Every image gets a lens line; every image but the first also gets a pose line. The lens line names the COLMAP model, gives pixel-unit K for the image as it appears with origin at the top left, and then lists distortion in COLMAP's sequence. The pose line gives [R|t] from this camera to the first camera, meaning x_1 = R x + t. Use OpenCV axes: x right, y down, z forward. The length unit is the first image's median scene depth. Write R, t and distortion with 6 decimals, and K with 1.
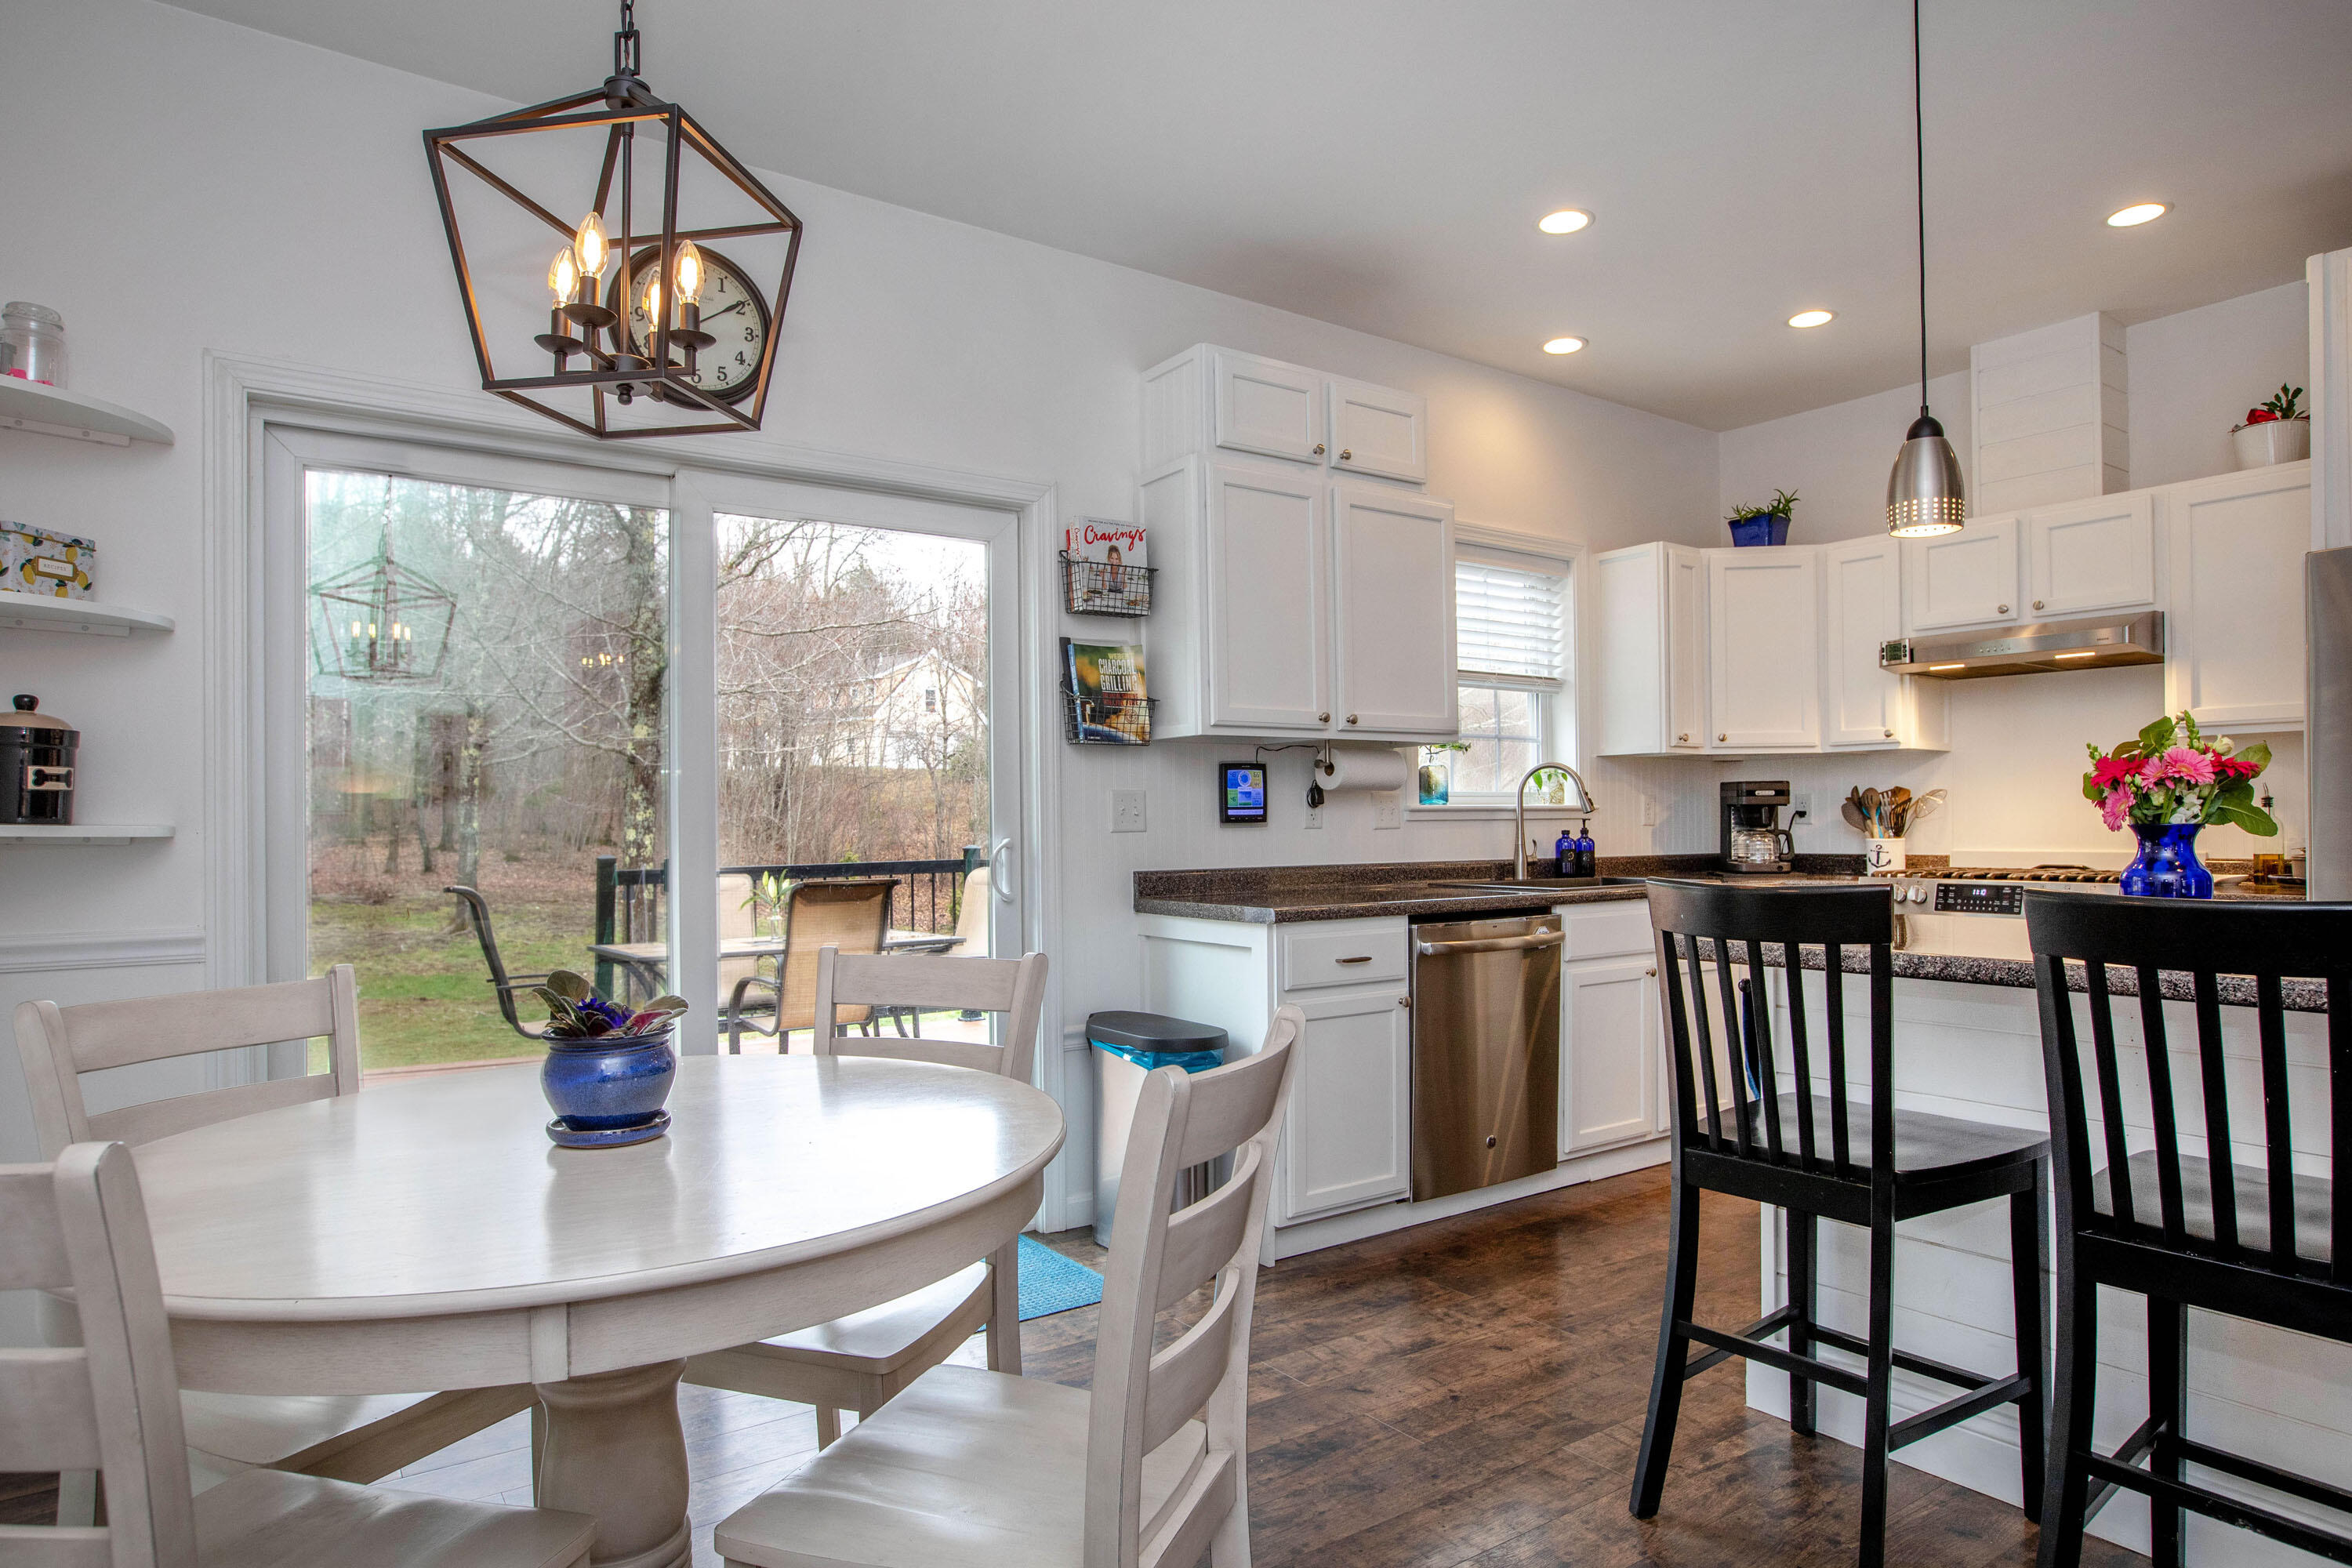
lens RADIAL K [[1345.1, 0, 1175.9], [0, 1345.1, 817.4], [0, 0, 1]] dist [0.001437, 0.000254]
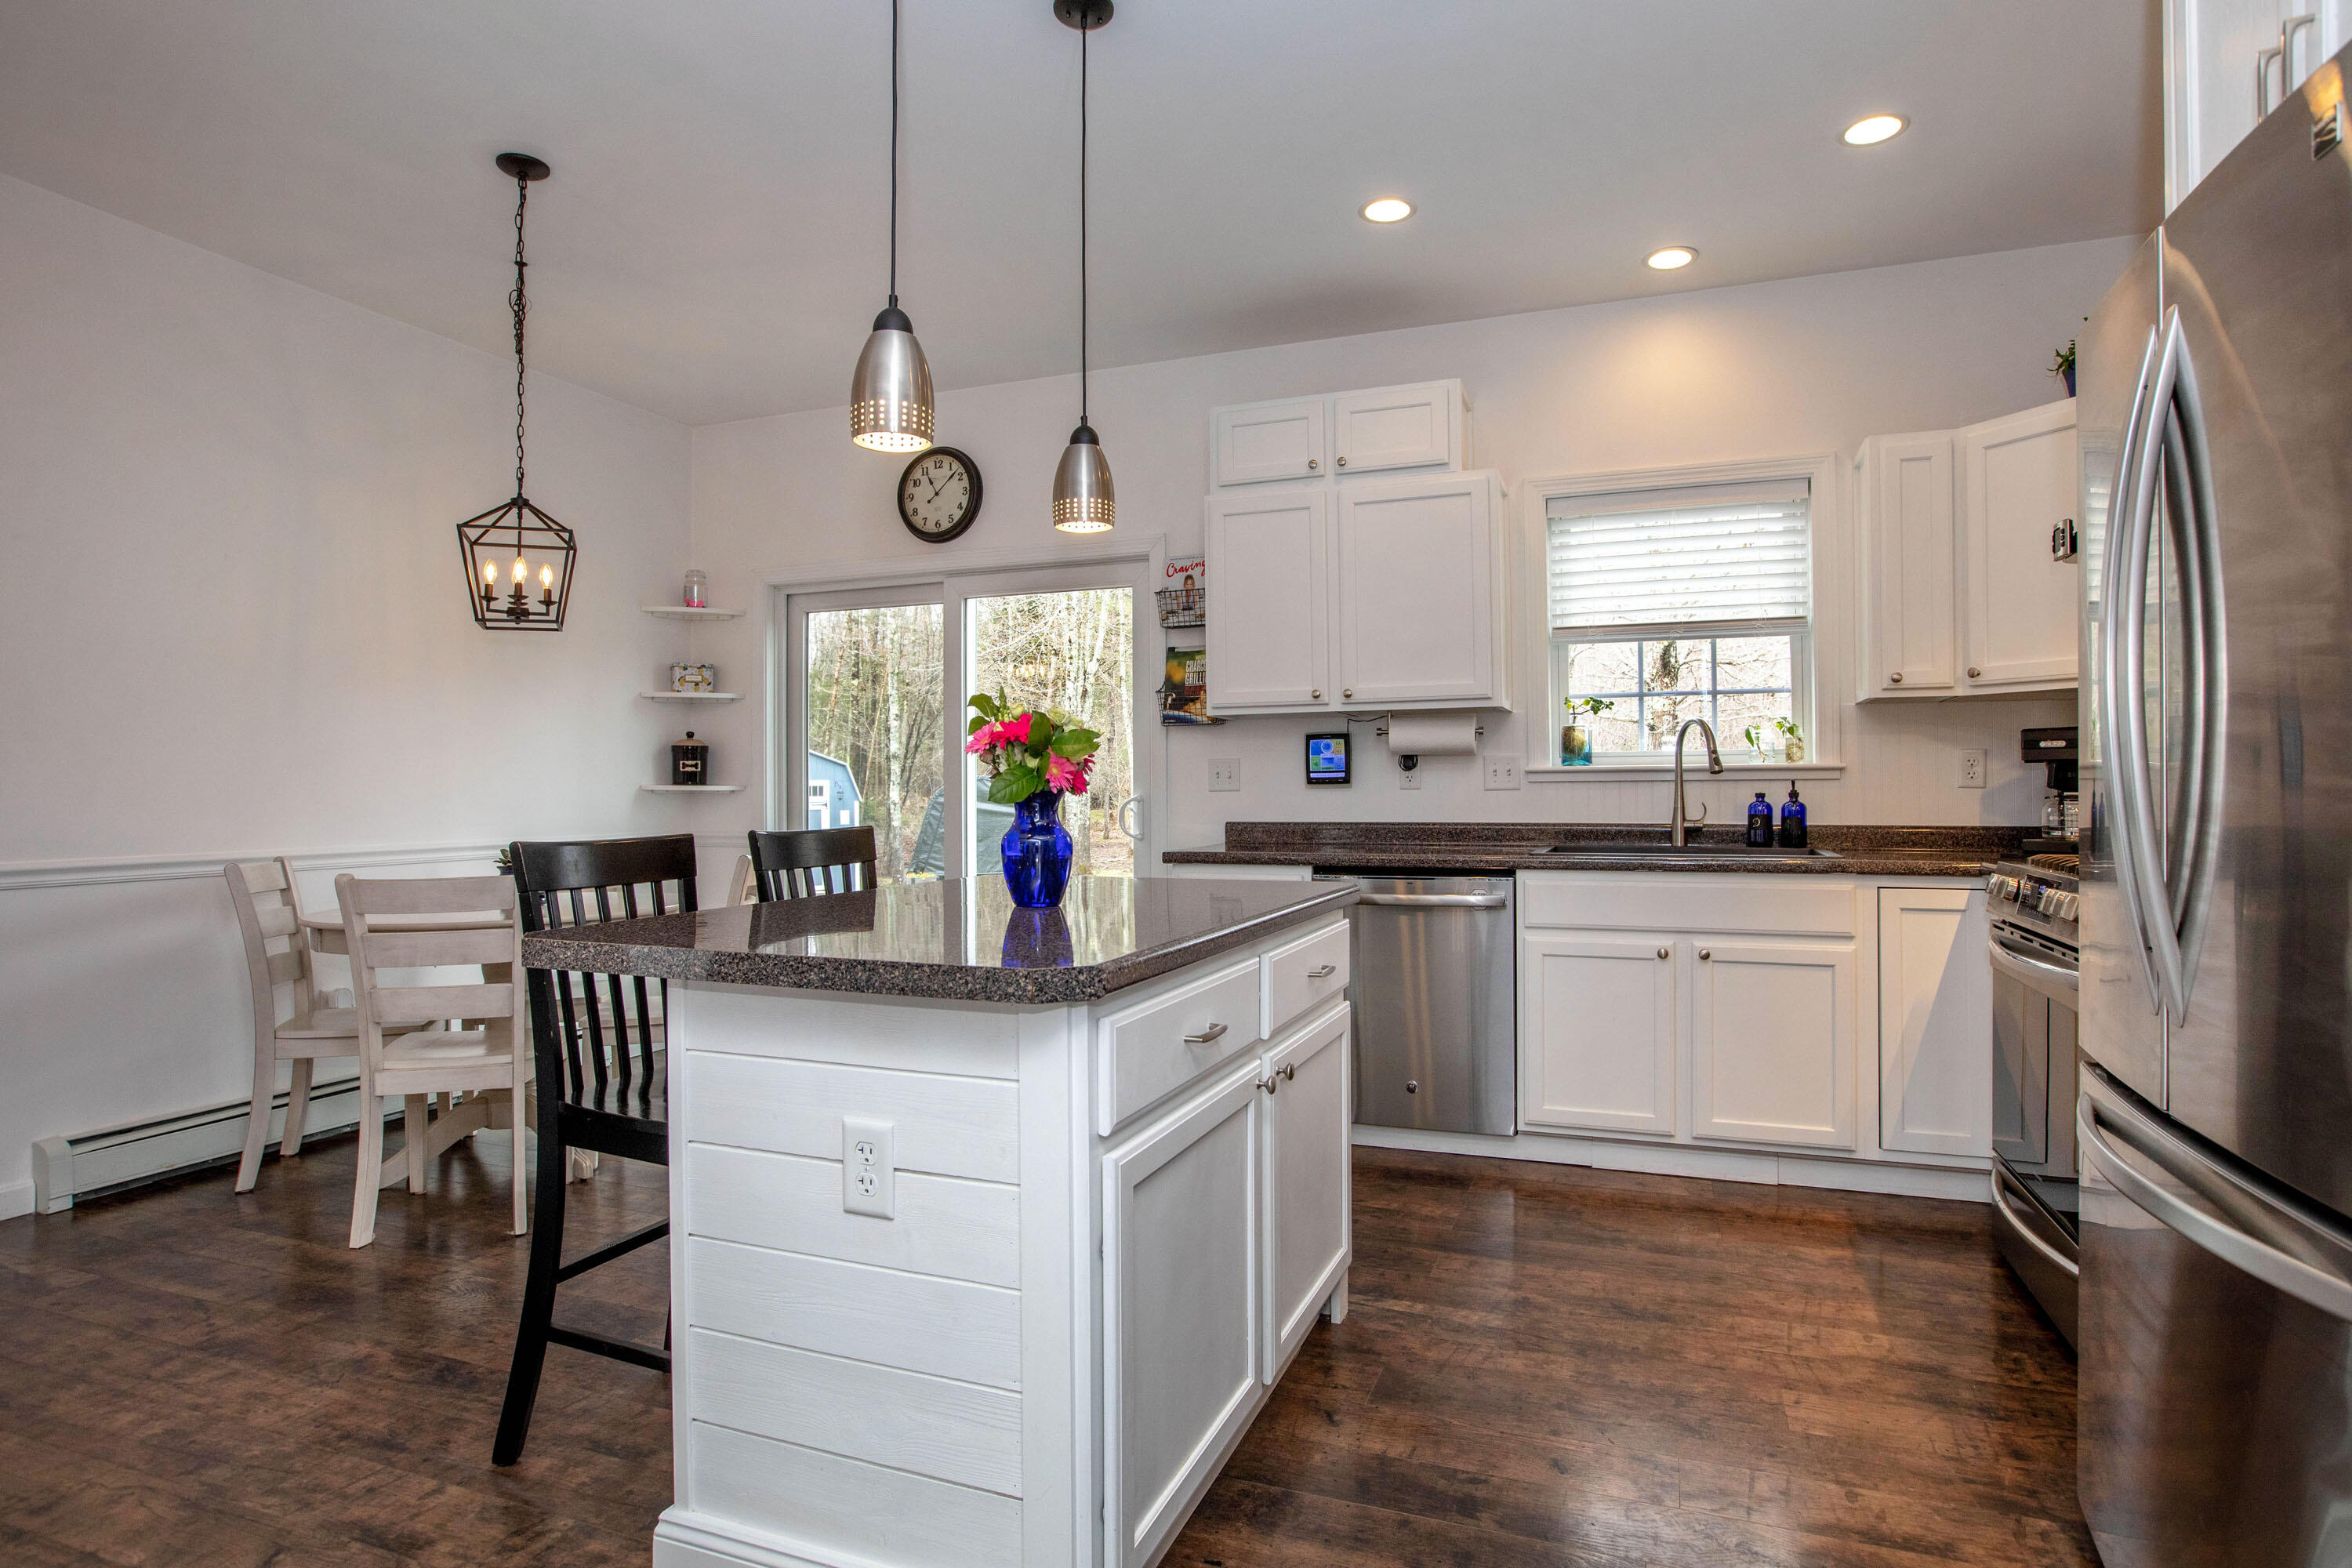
lens RADIAL K [[1251.8, 0, 1176.0], [0, 1251.8, 784.0], [0, 0, 1]] dist [-0.001693, -0.000091]
pose [[0.545681, 0.003001, -0.837987, 0.909252], [0.005102, 0.999963, 0.006903, -0.004423], [0.837977, -0.008043, 0.545646, 0.293325]]
